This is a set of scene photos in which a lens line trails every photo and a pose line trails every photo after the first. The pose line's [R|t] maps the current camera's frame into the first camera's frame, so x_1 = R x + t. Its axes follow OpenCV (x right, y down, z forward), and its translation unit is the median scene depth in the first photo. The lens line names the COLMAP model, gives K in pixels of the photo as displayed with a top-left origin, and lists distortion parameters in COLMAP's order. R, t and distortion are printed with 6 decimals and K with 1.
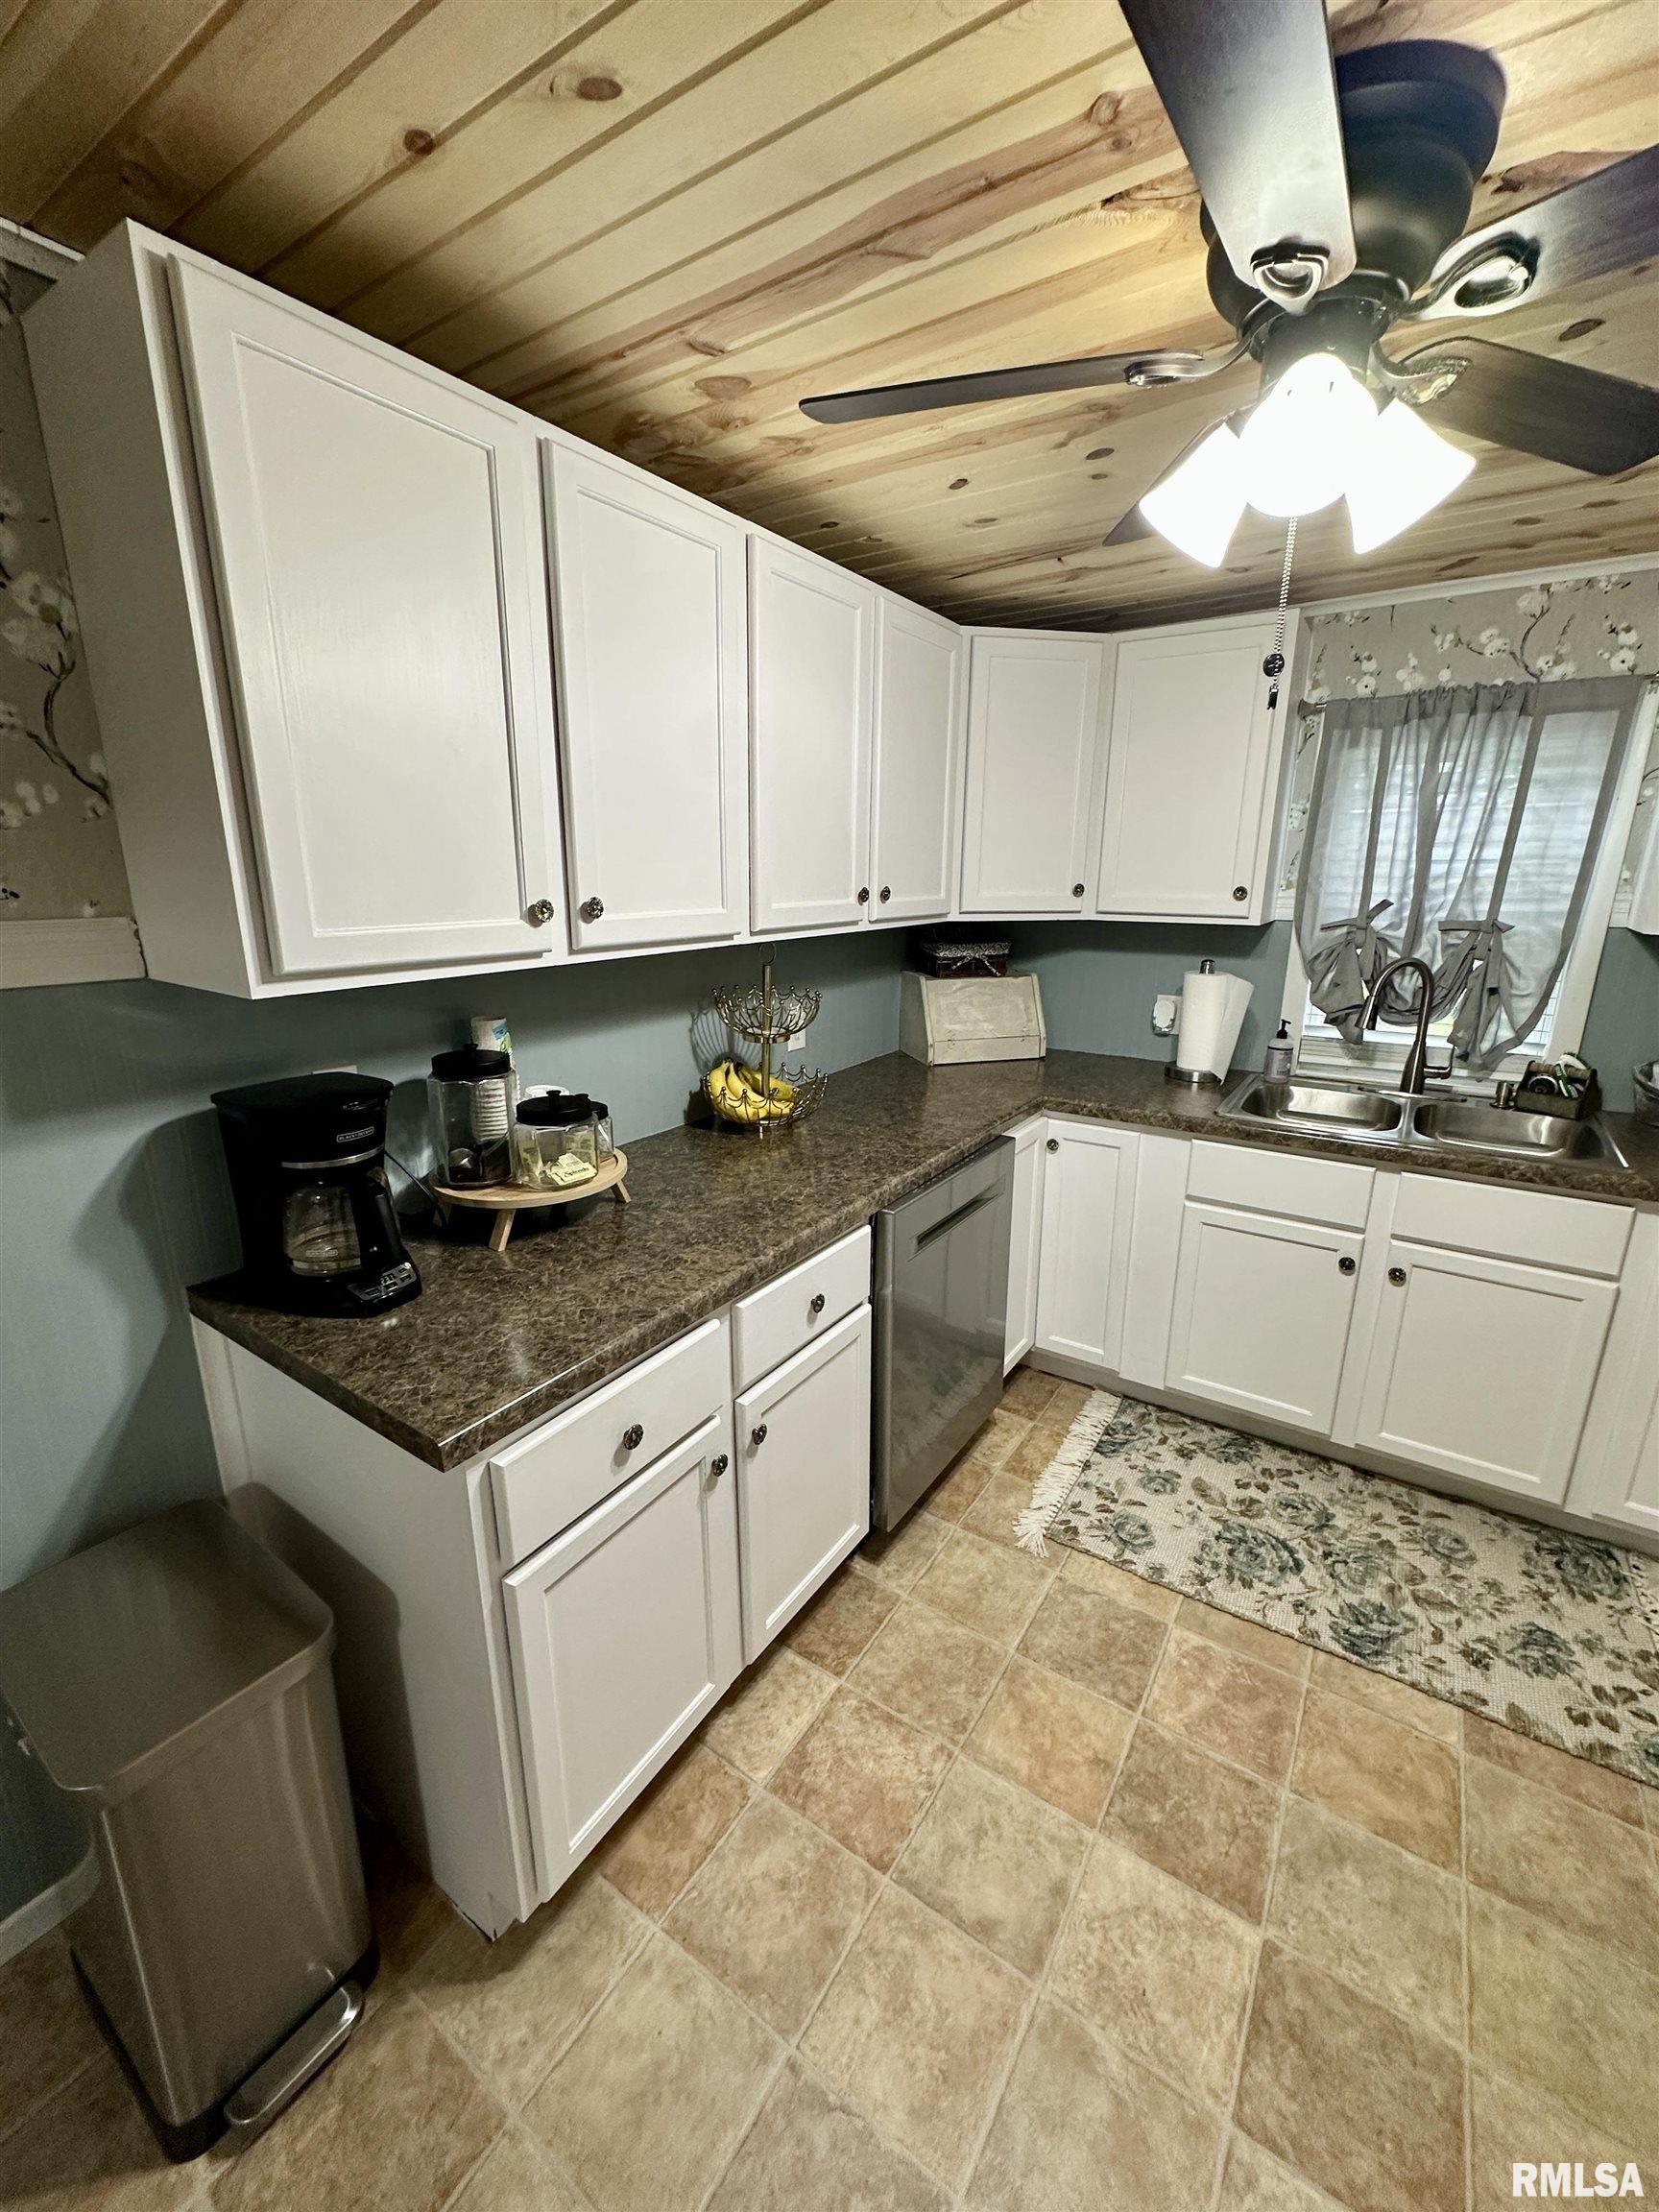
lens RADIAL K [[883.6, 0, 828.1], [0, 883.6, 1105.3], [0, 0, 1]] dist [-0.005263, 0.001281]
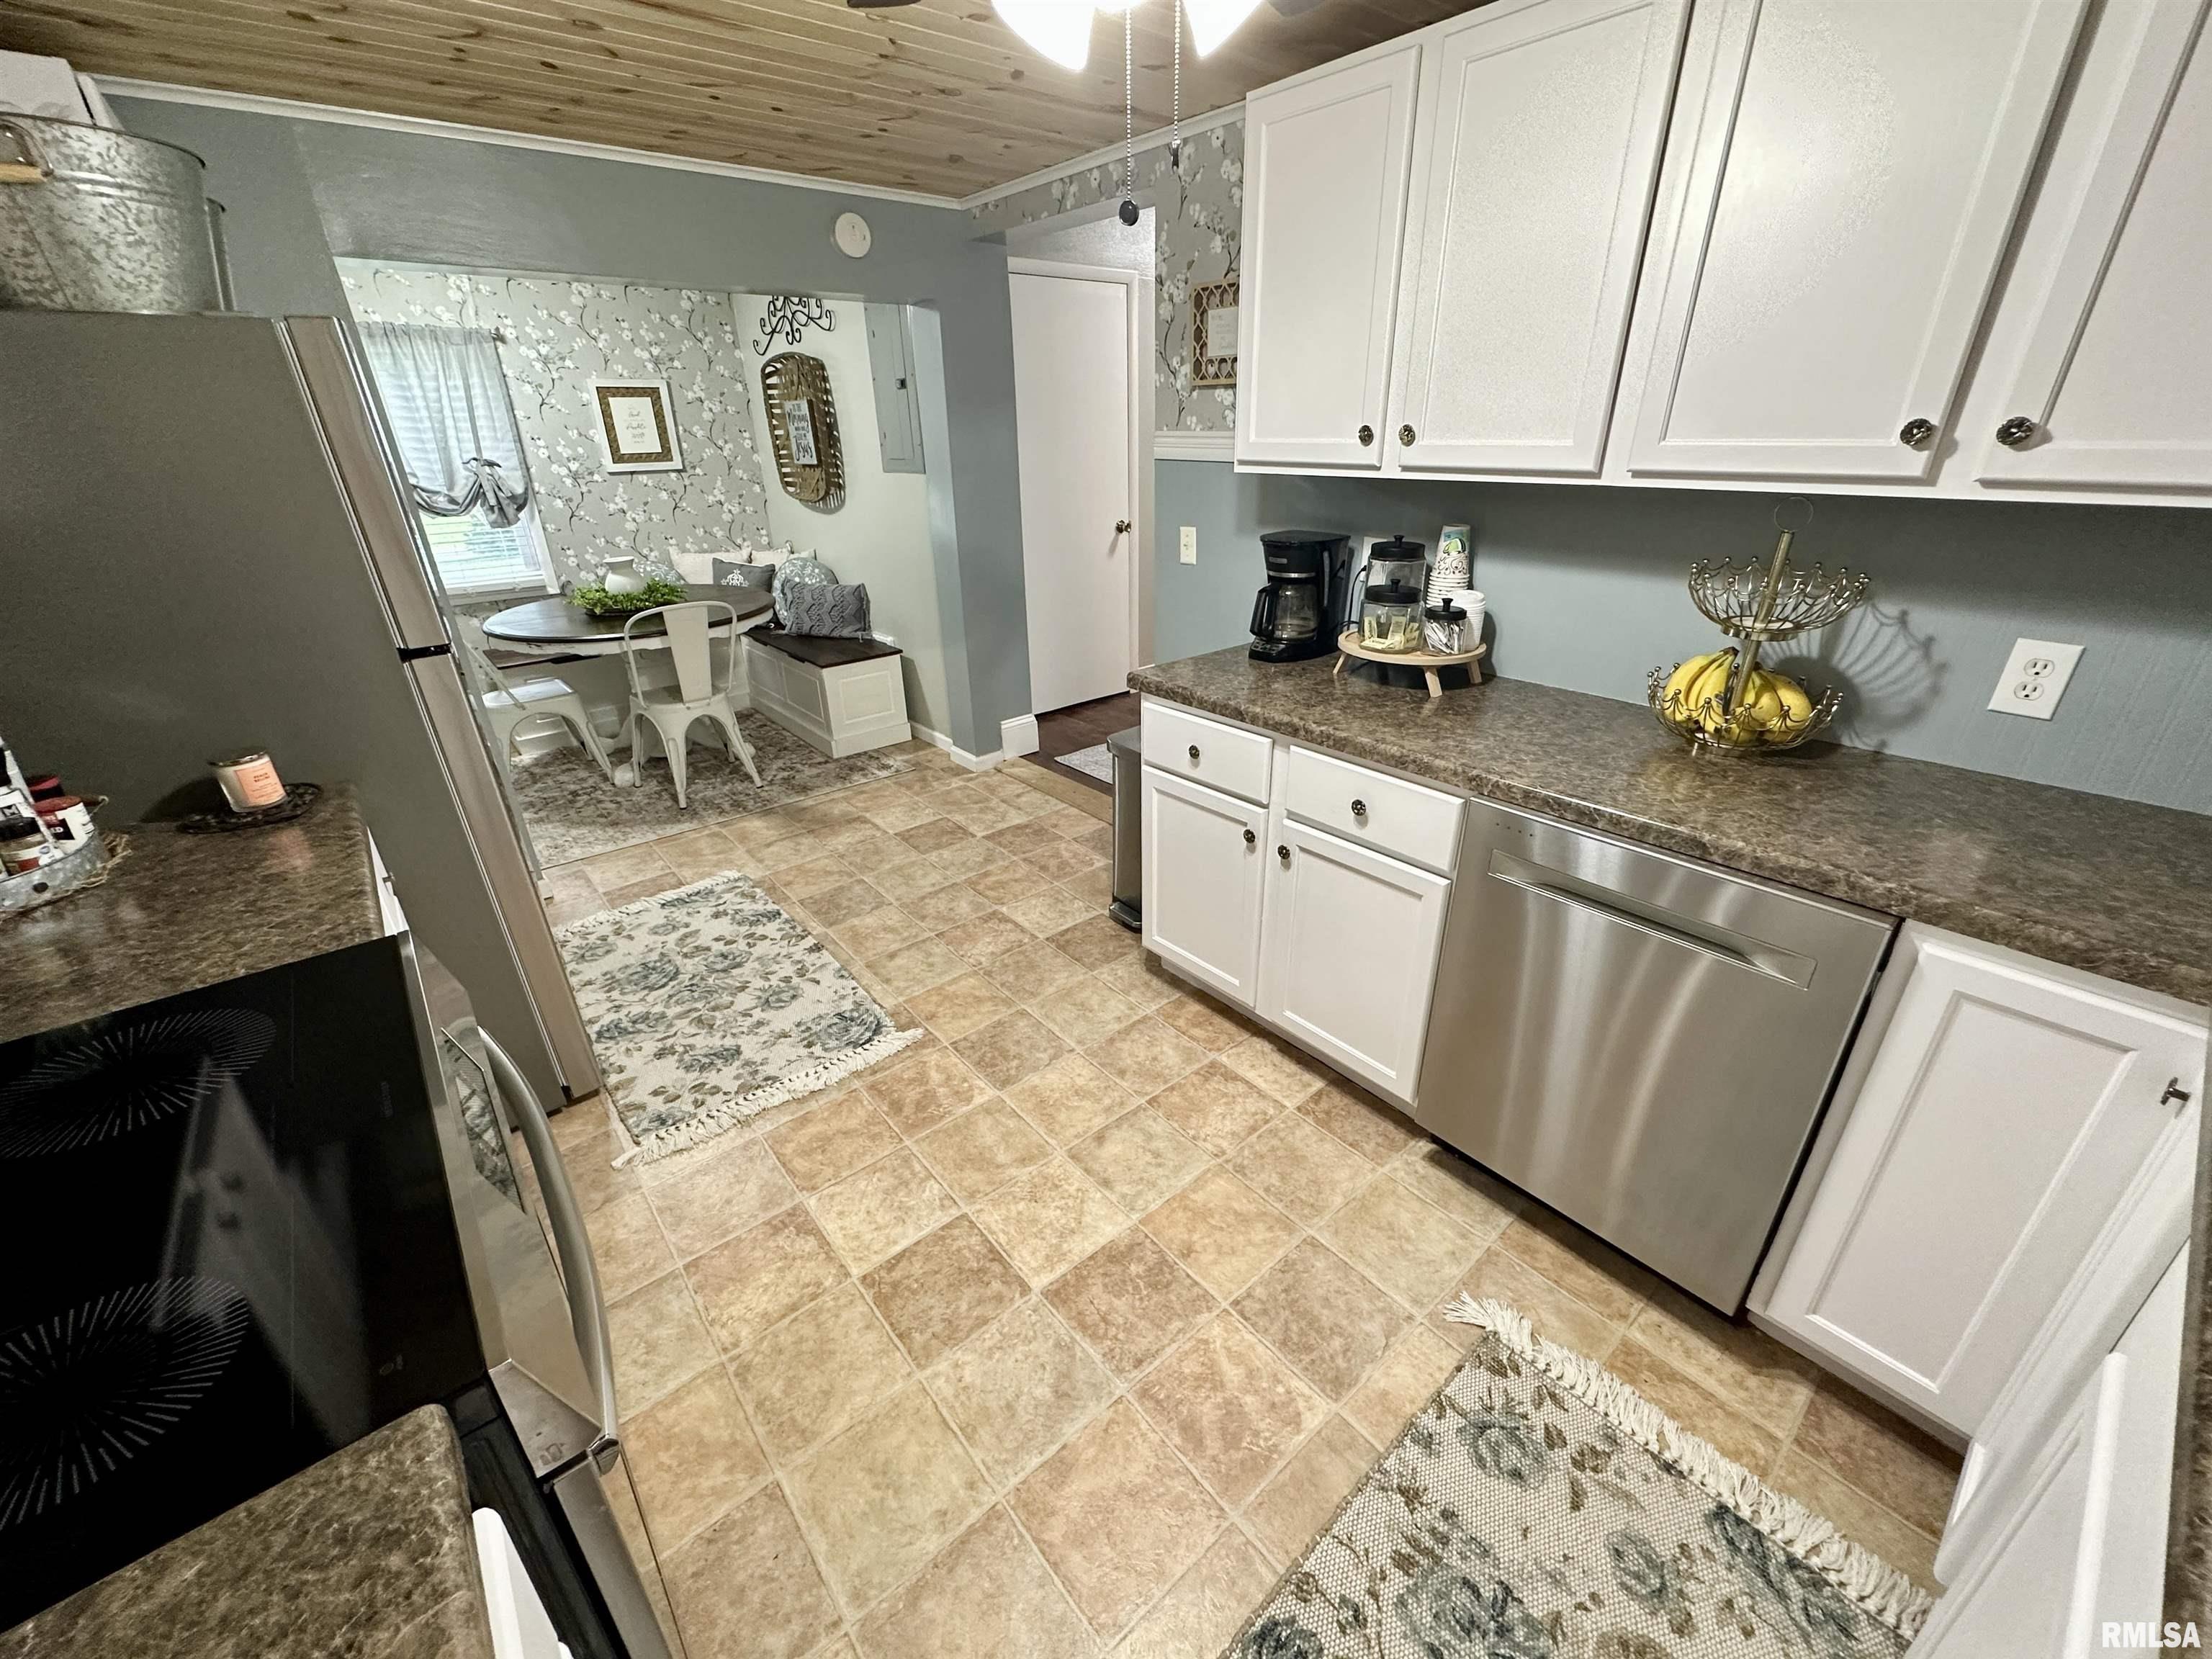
lens RADIAL K [[883.6, 0, 1109.7], [0, 883.6, 833.4], [0, 0, 1]] dist [-0.005263, 0.001281]
pose [[-0.270244, 0.408482, -0.871843, 0.813696], [-0.236198, 0.849735, 0.471339, -0.155580], [0.933369, 0.333304, -0.133153, 0.652402]]
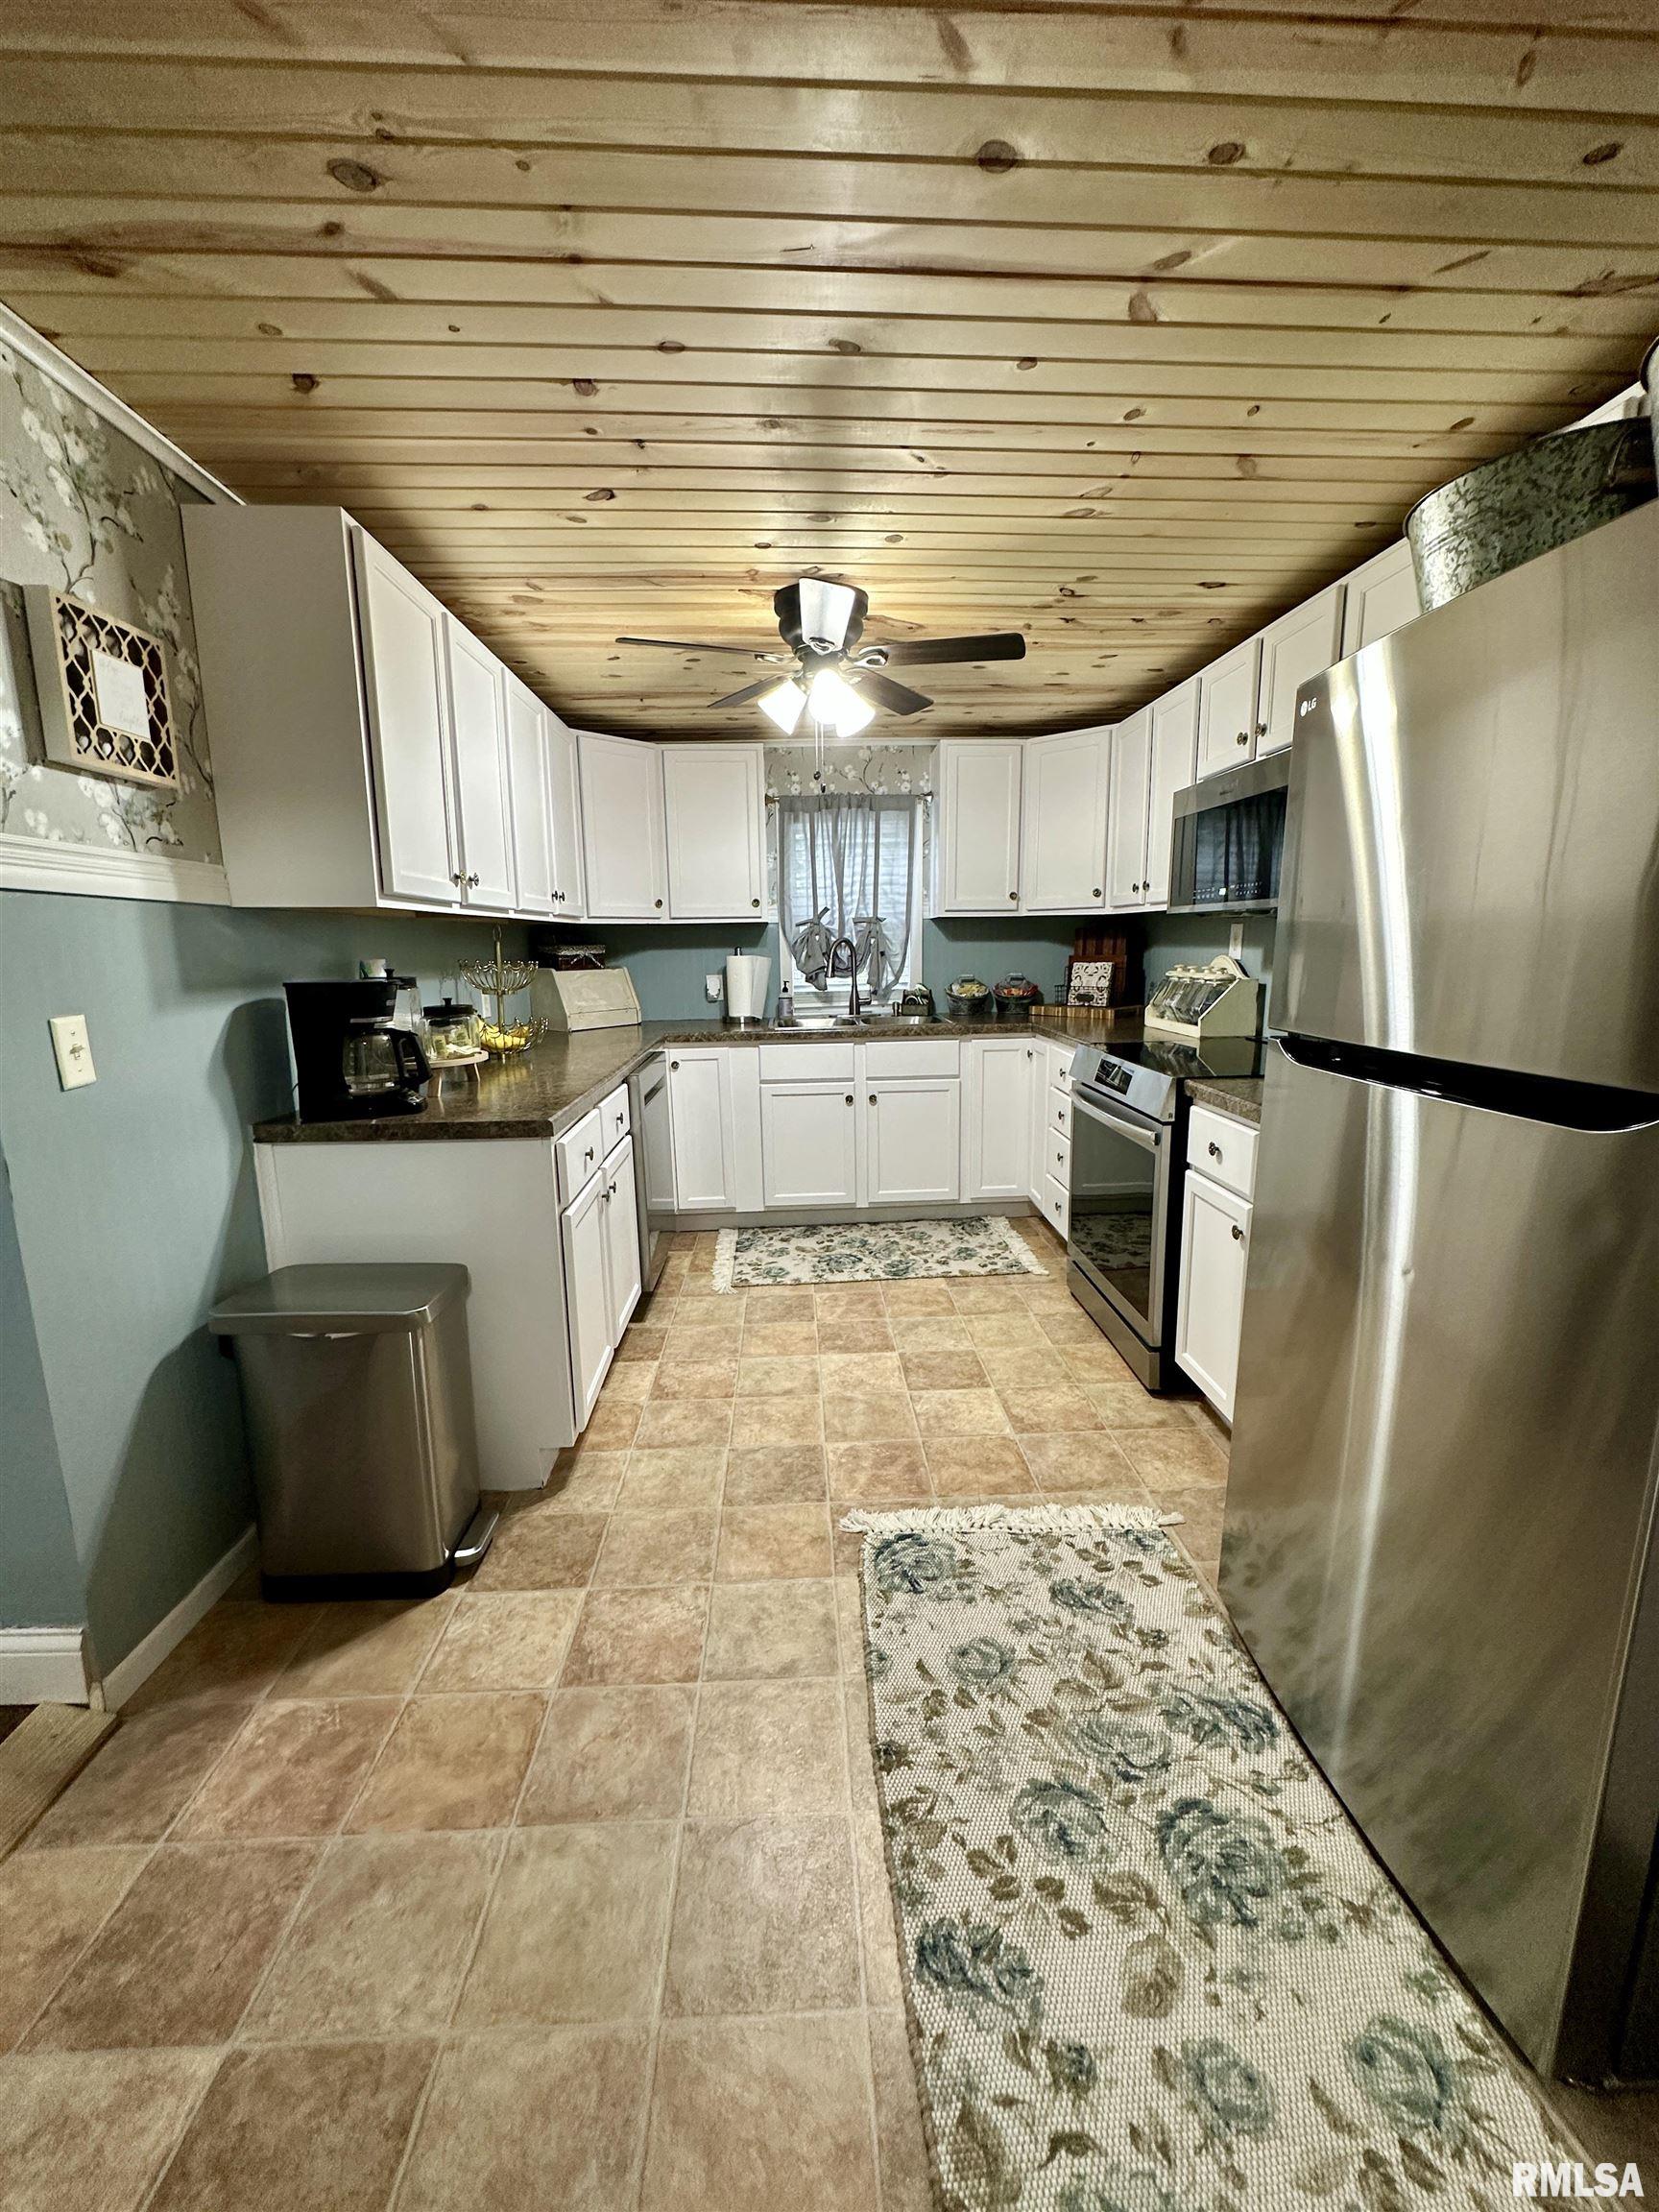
lens RADIAL K [[883.6, 0, 828.5], [0, 883.6, 1103.9], [0, 0, 1]] dist [-0.005263, 0.001281]
pose [[0.802214, -0.123065, 0.584216, -0.508834], [0.173893, 0.984262, -0.031446, 0.240956], [-0.571152, 0.126818, 0.810989, -0.447097]]
